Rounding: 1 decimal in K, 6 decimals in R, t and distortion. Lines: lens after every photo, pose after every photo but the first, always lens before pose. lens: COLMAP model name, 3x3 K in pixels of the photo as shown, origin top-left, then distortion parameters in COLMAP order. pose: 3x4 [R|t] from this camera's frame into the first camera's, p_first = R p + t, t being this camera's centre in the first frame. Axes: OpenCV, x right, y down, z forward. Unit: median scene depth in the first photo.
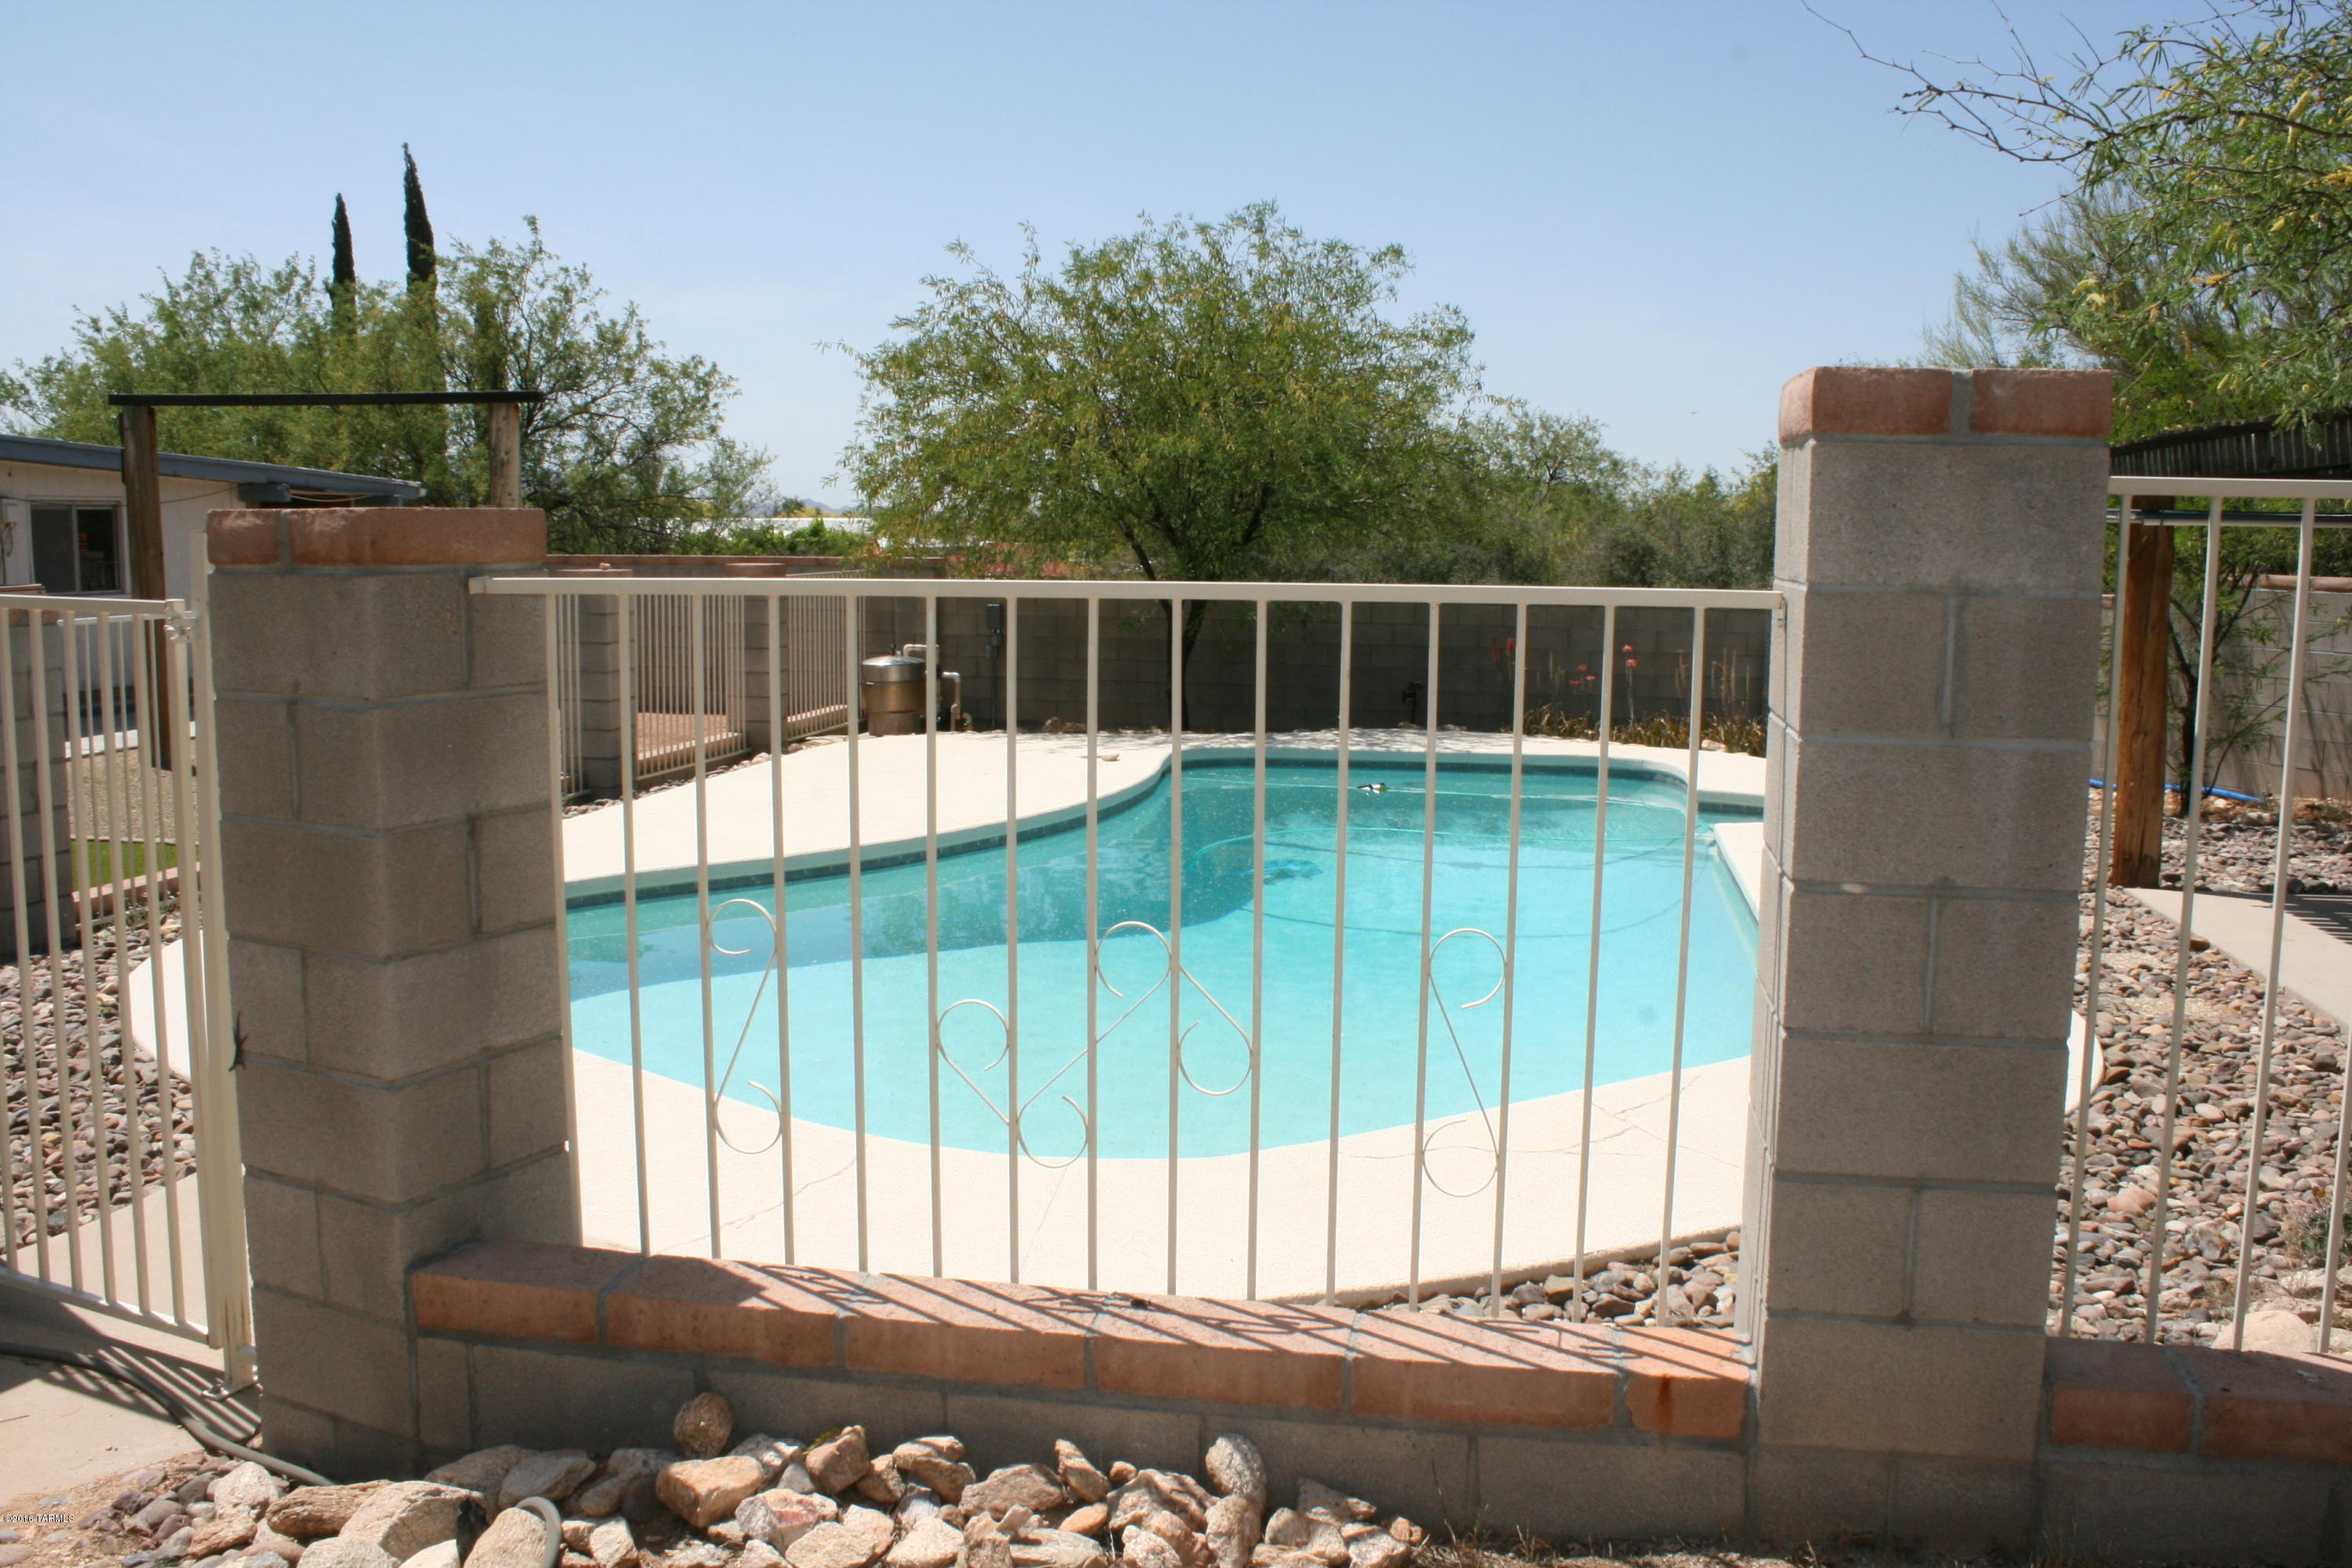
lens RADIAL K [[2014.9, 0, 1180.2], [0, 2014.9, 752.9], [0, 0, 1]] dist [-0.159701, 0.123548]
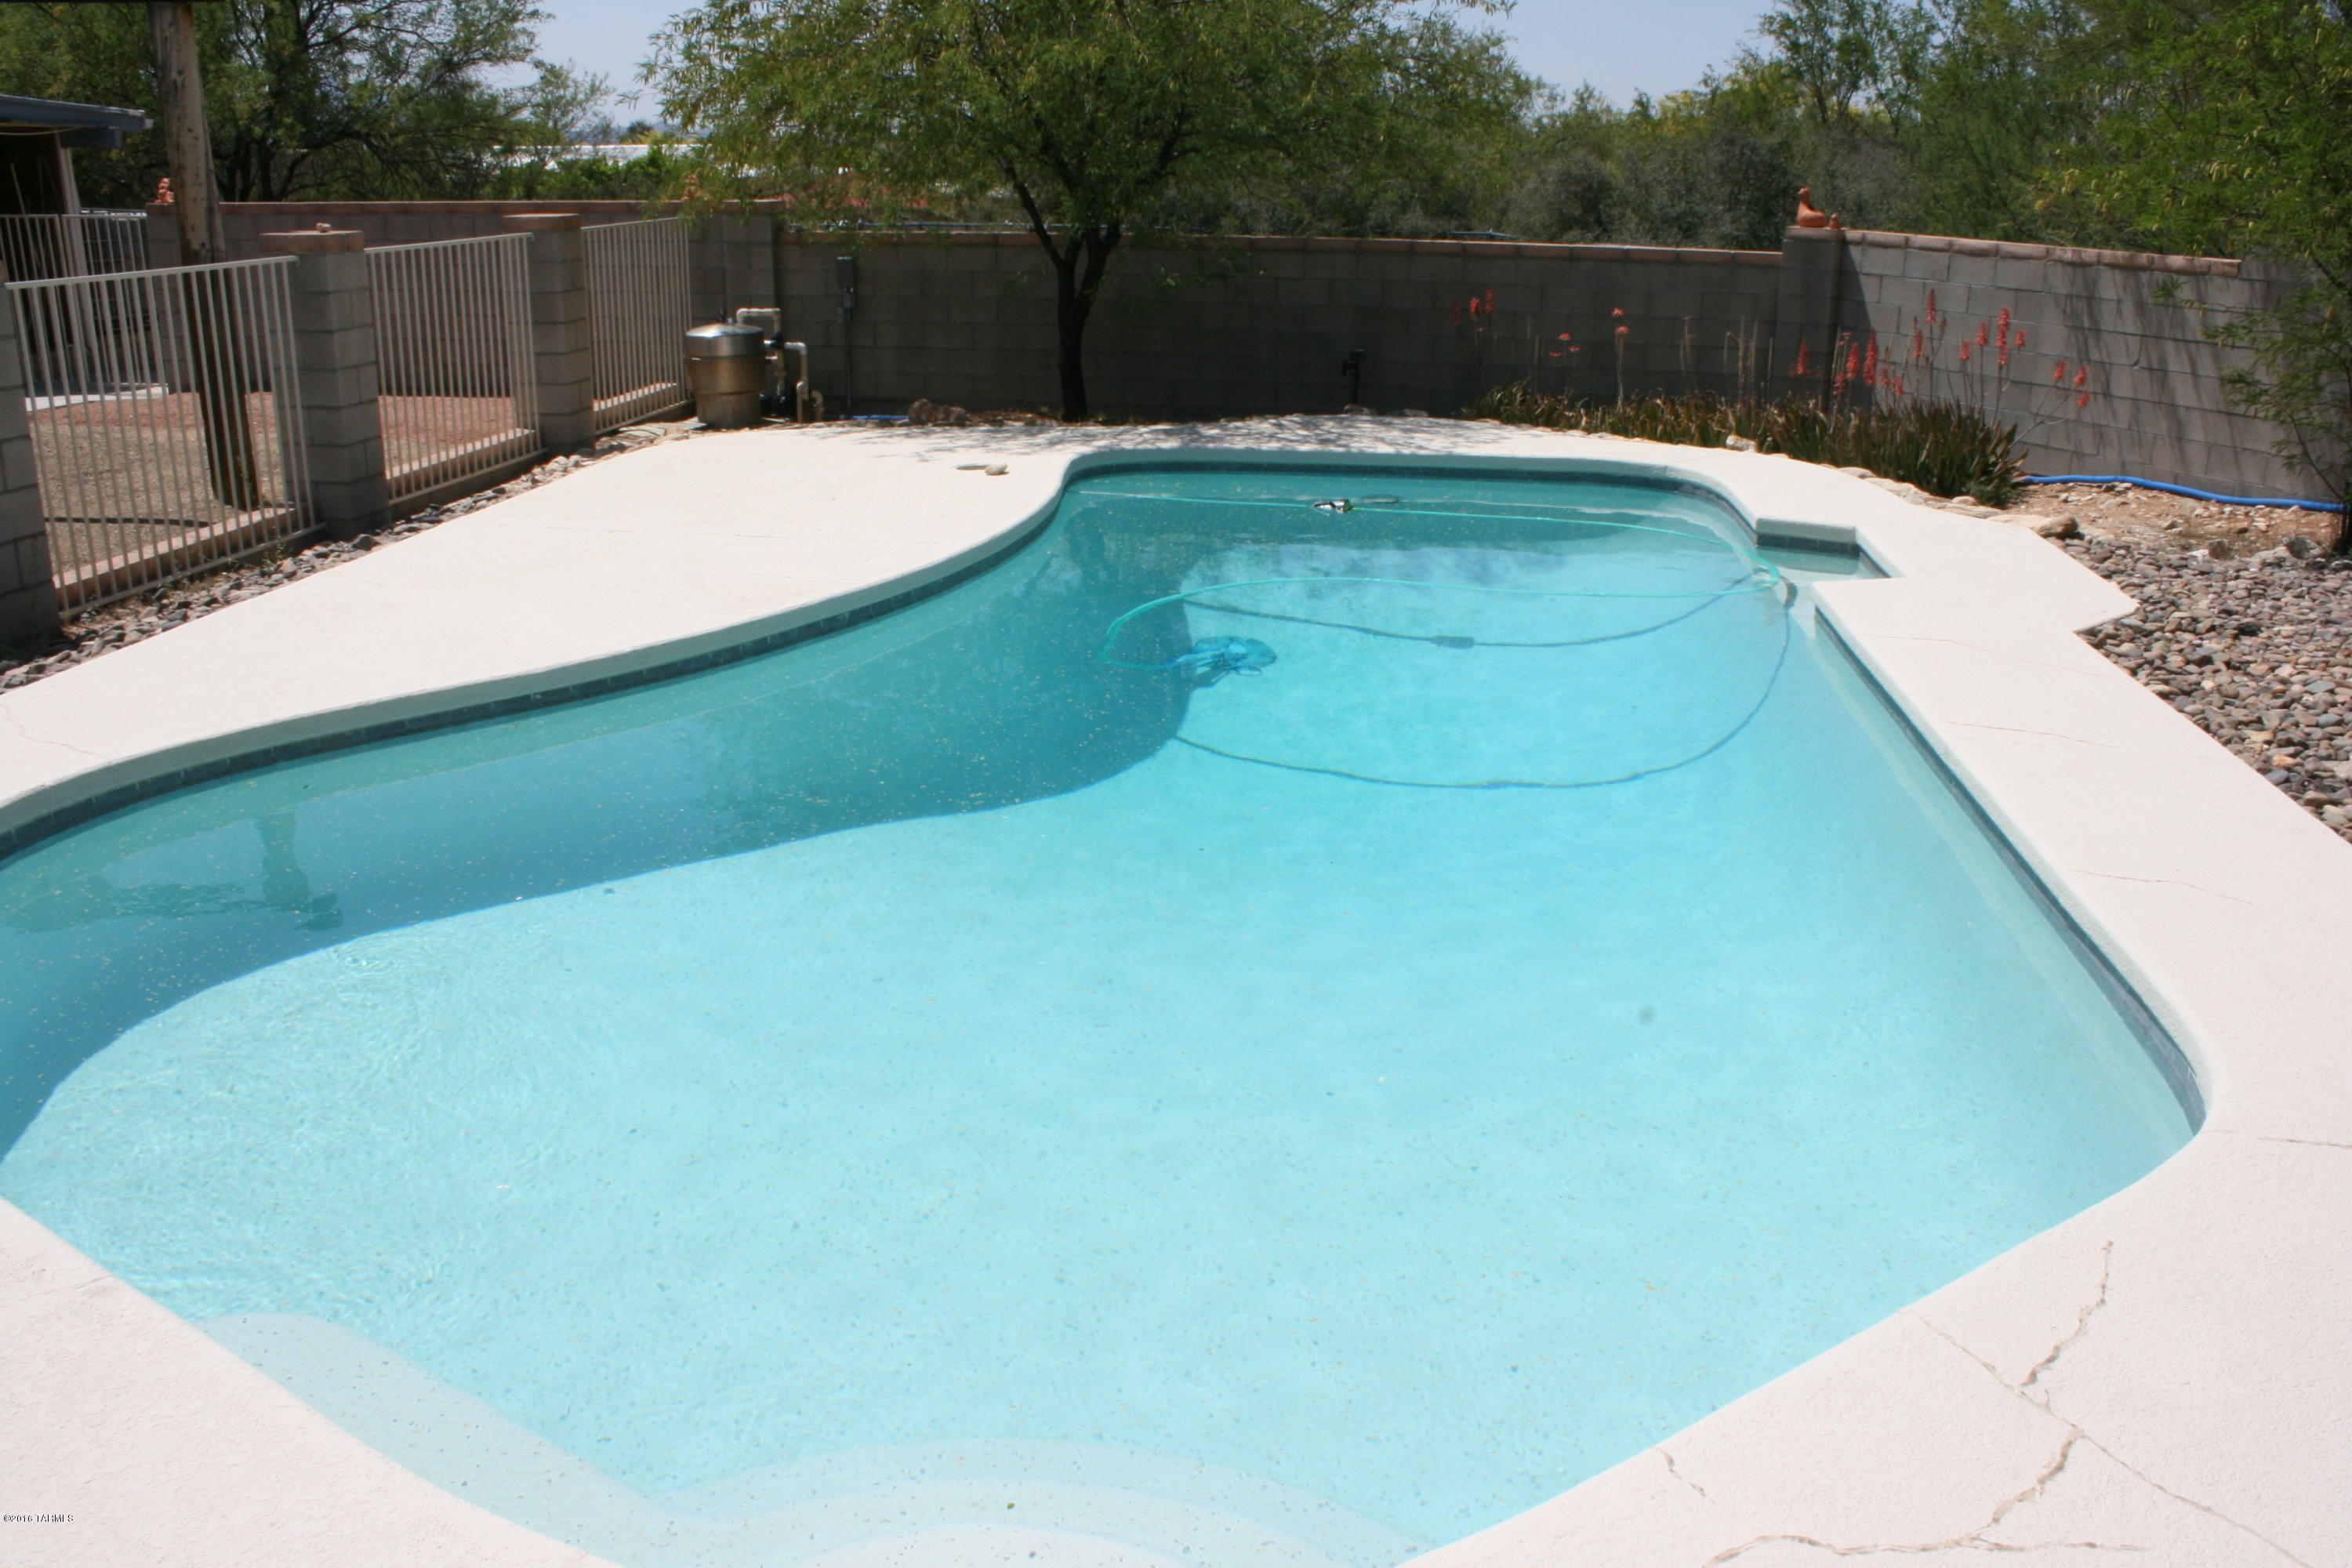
lens RADIAL K [[1975.6, 0, 1184.6], [0, 1975.6, 768.4], [0, 0, 1]] dist [-0.155697, 0.145142]
pose [[0.997591, -0.020238, 0.066350, -0.012568], [0.006868, 0.980611, 0.195844, -0.026323], [-0.069028, -0.194916, 0.978388, 0.186883]]
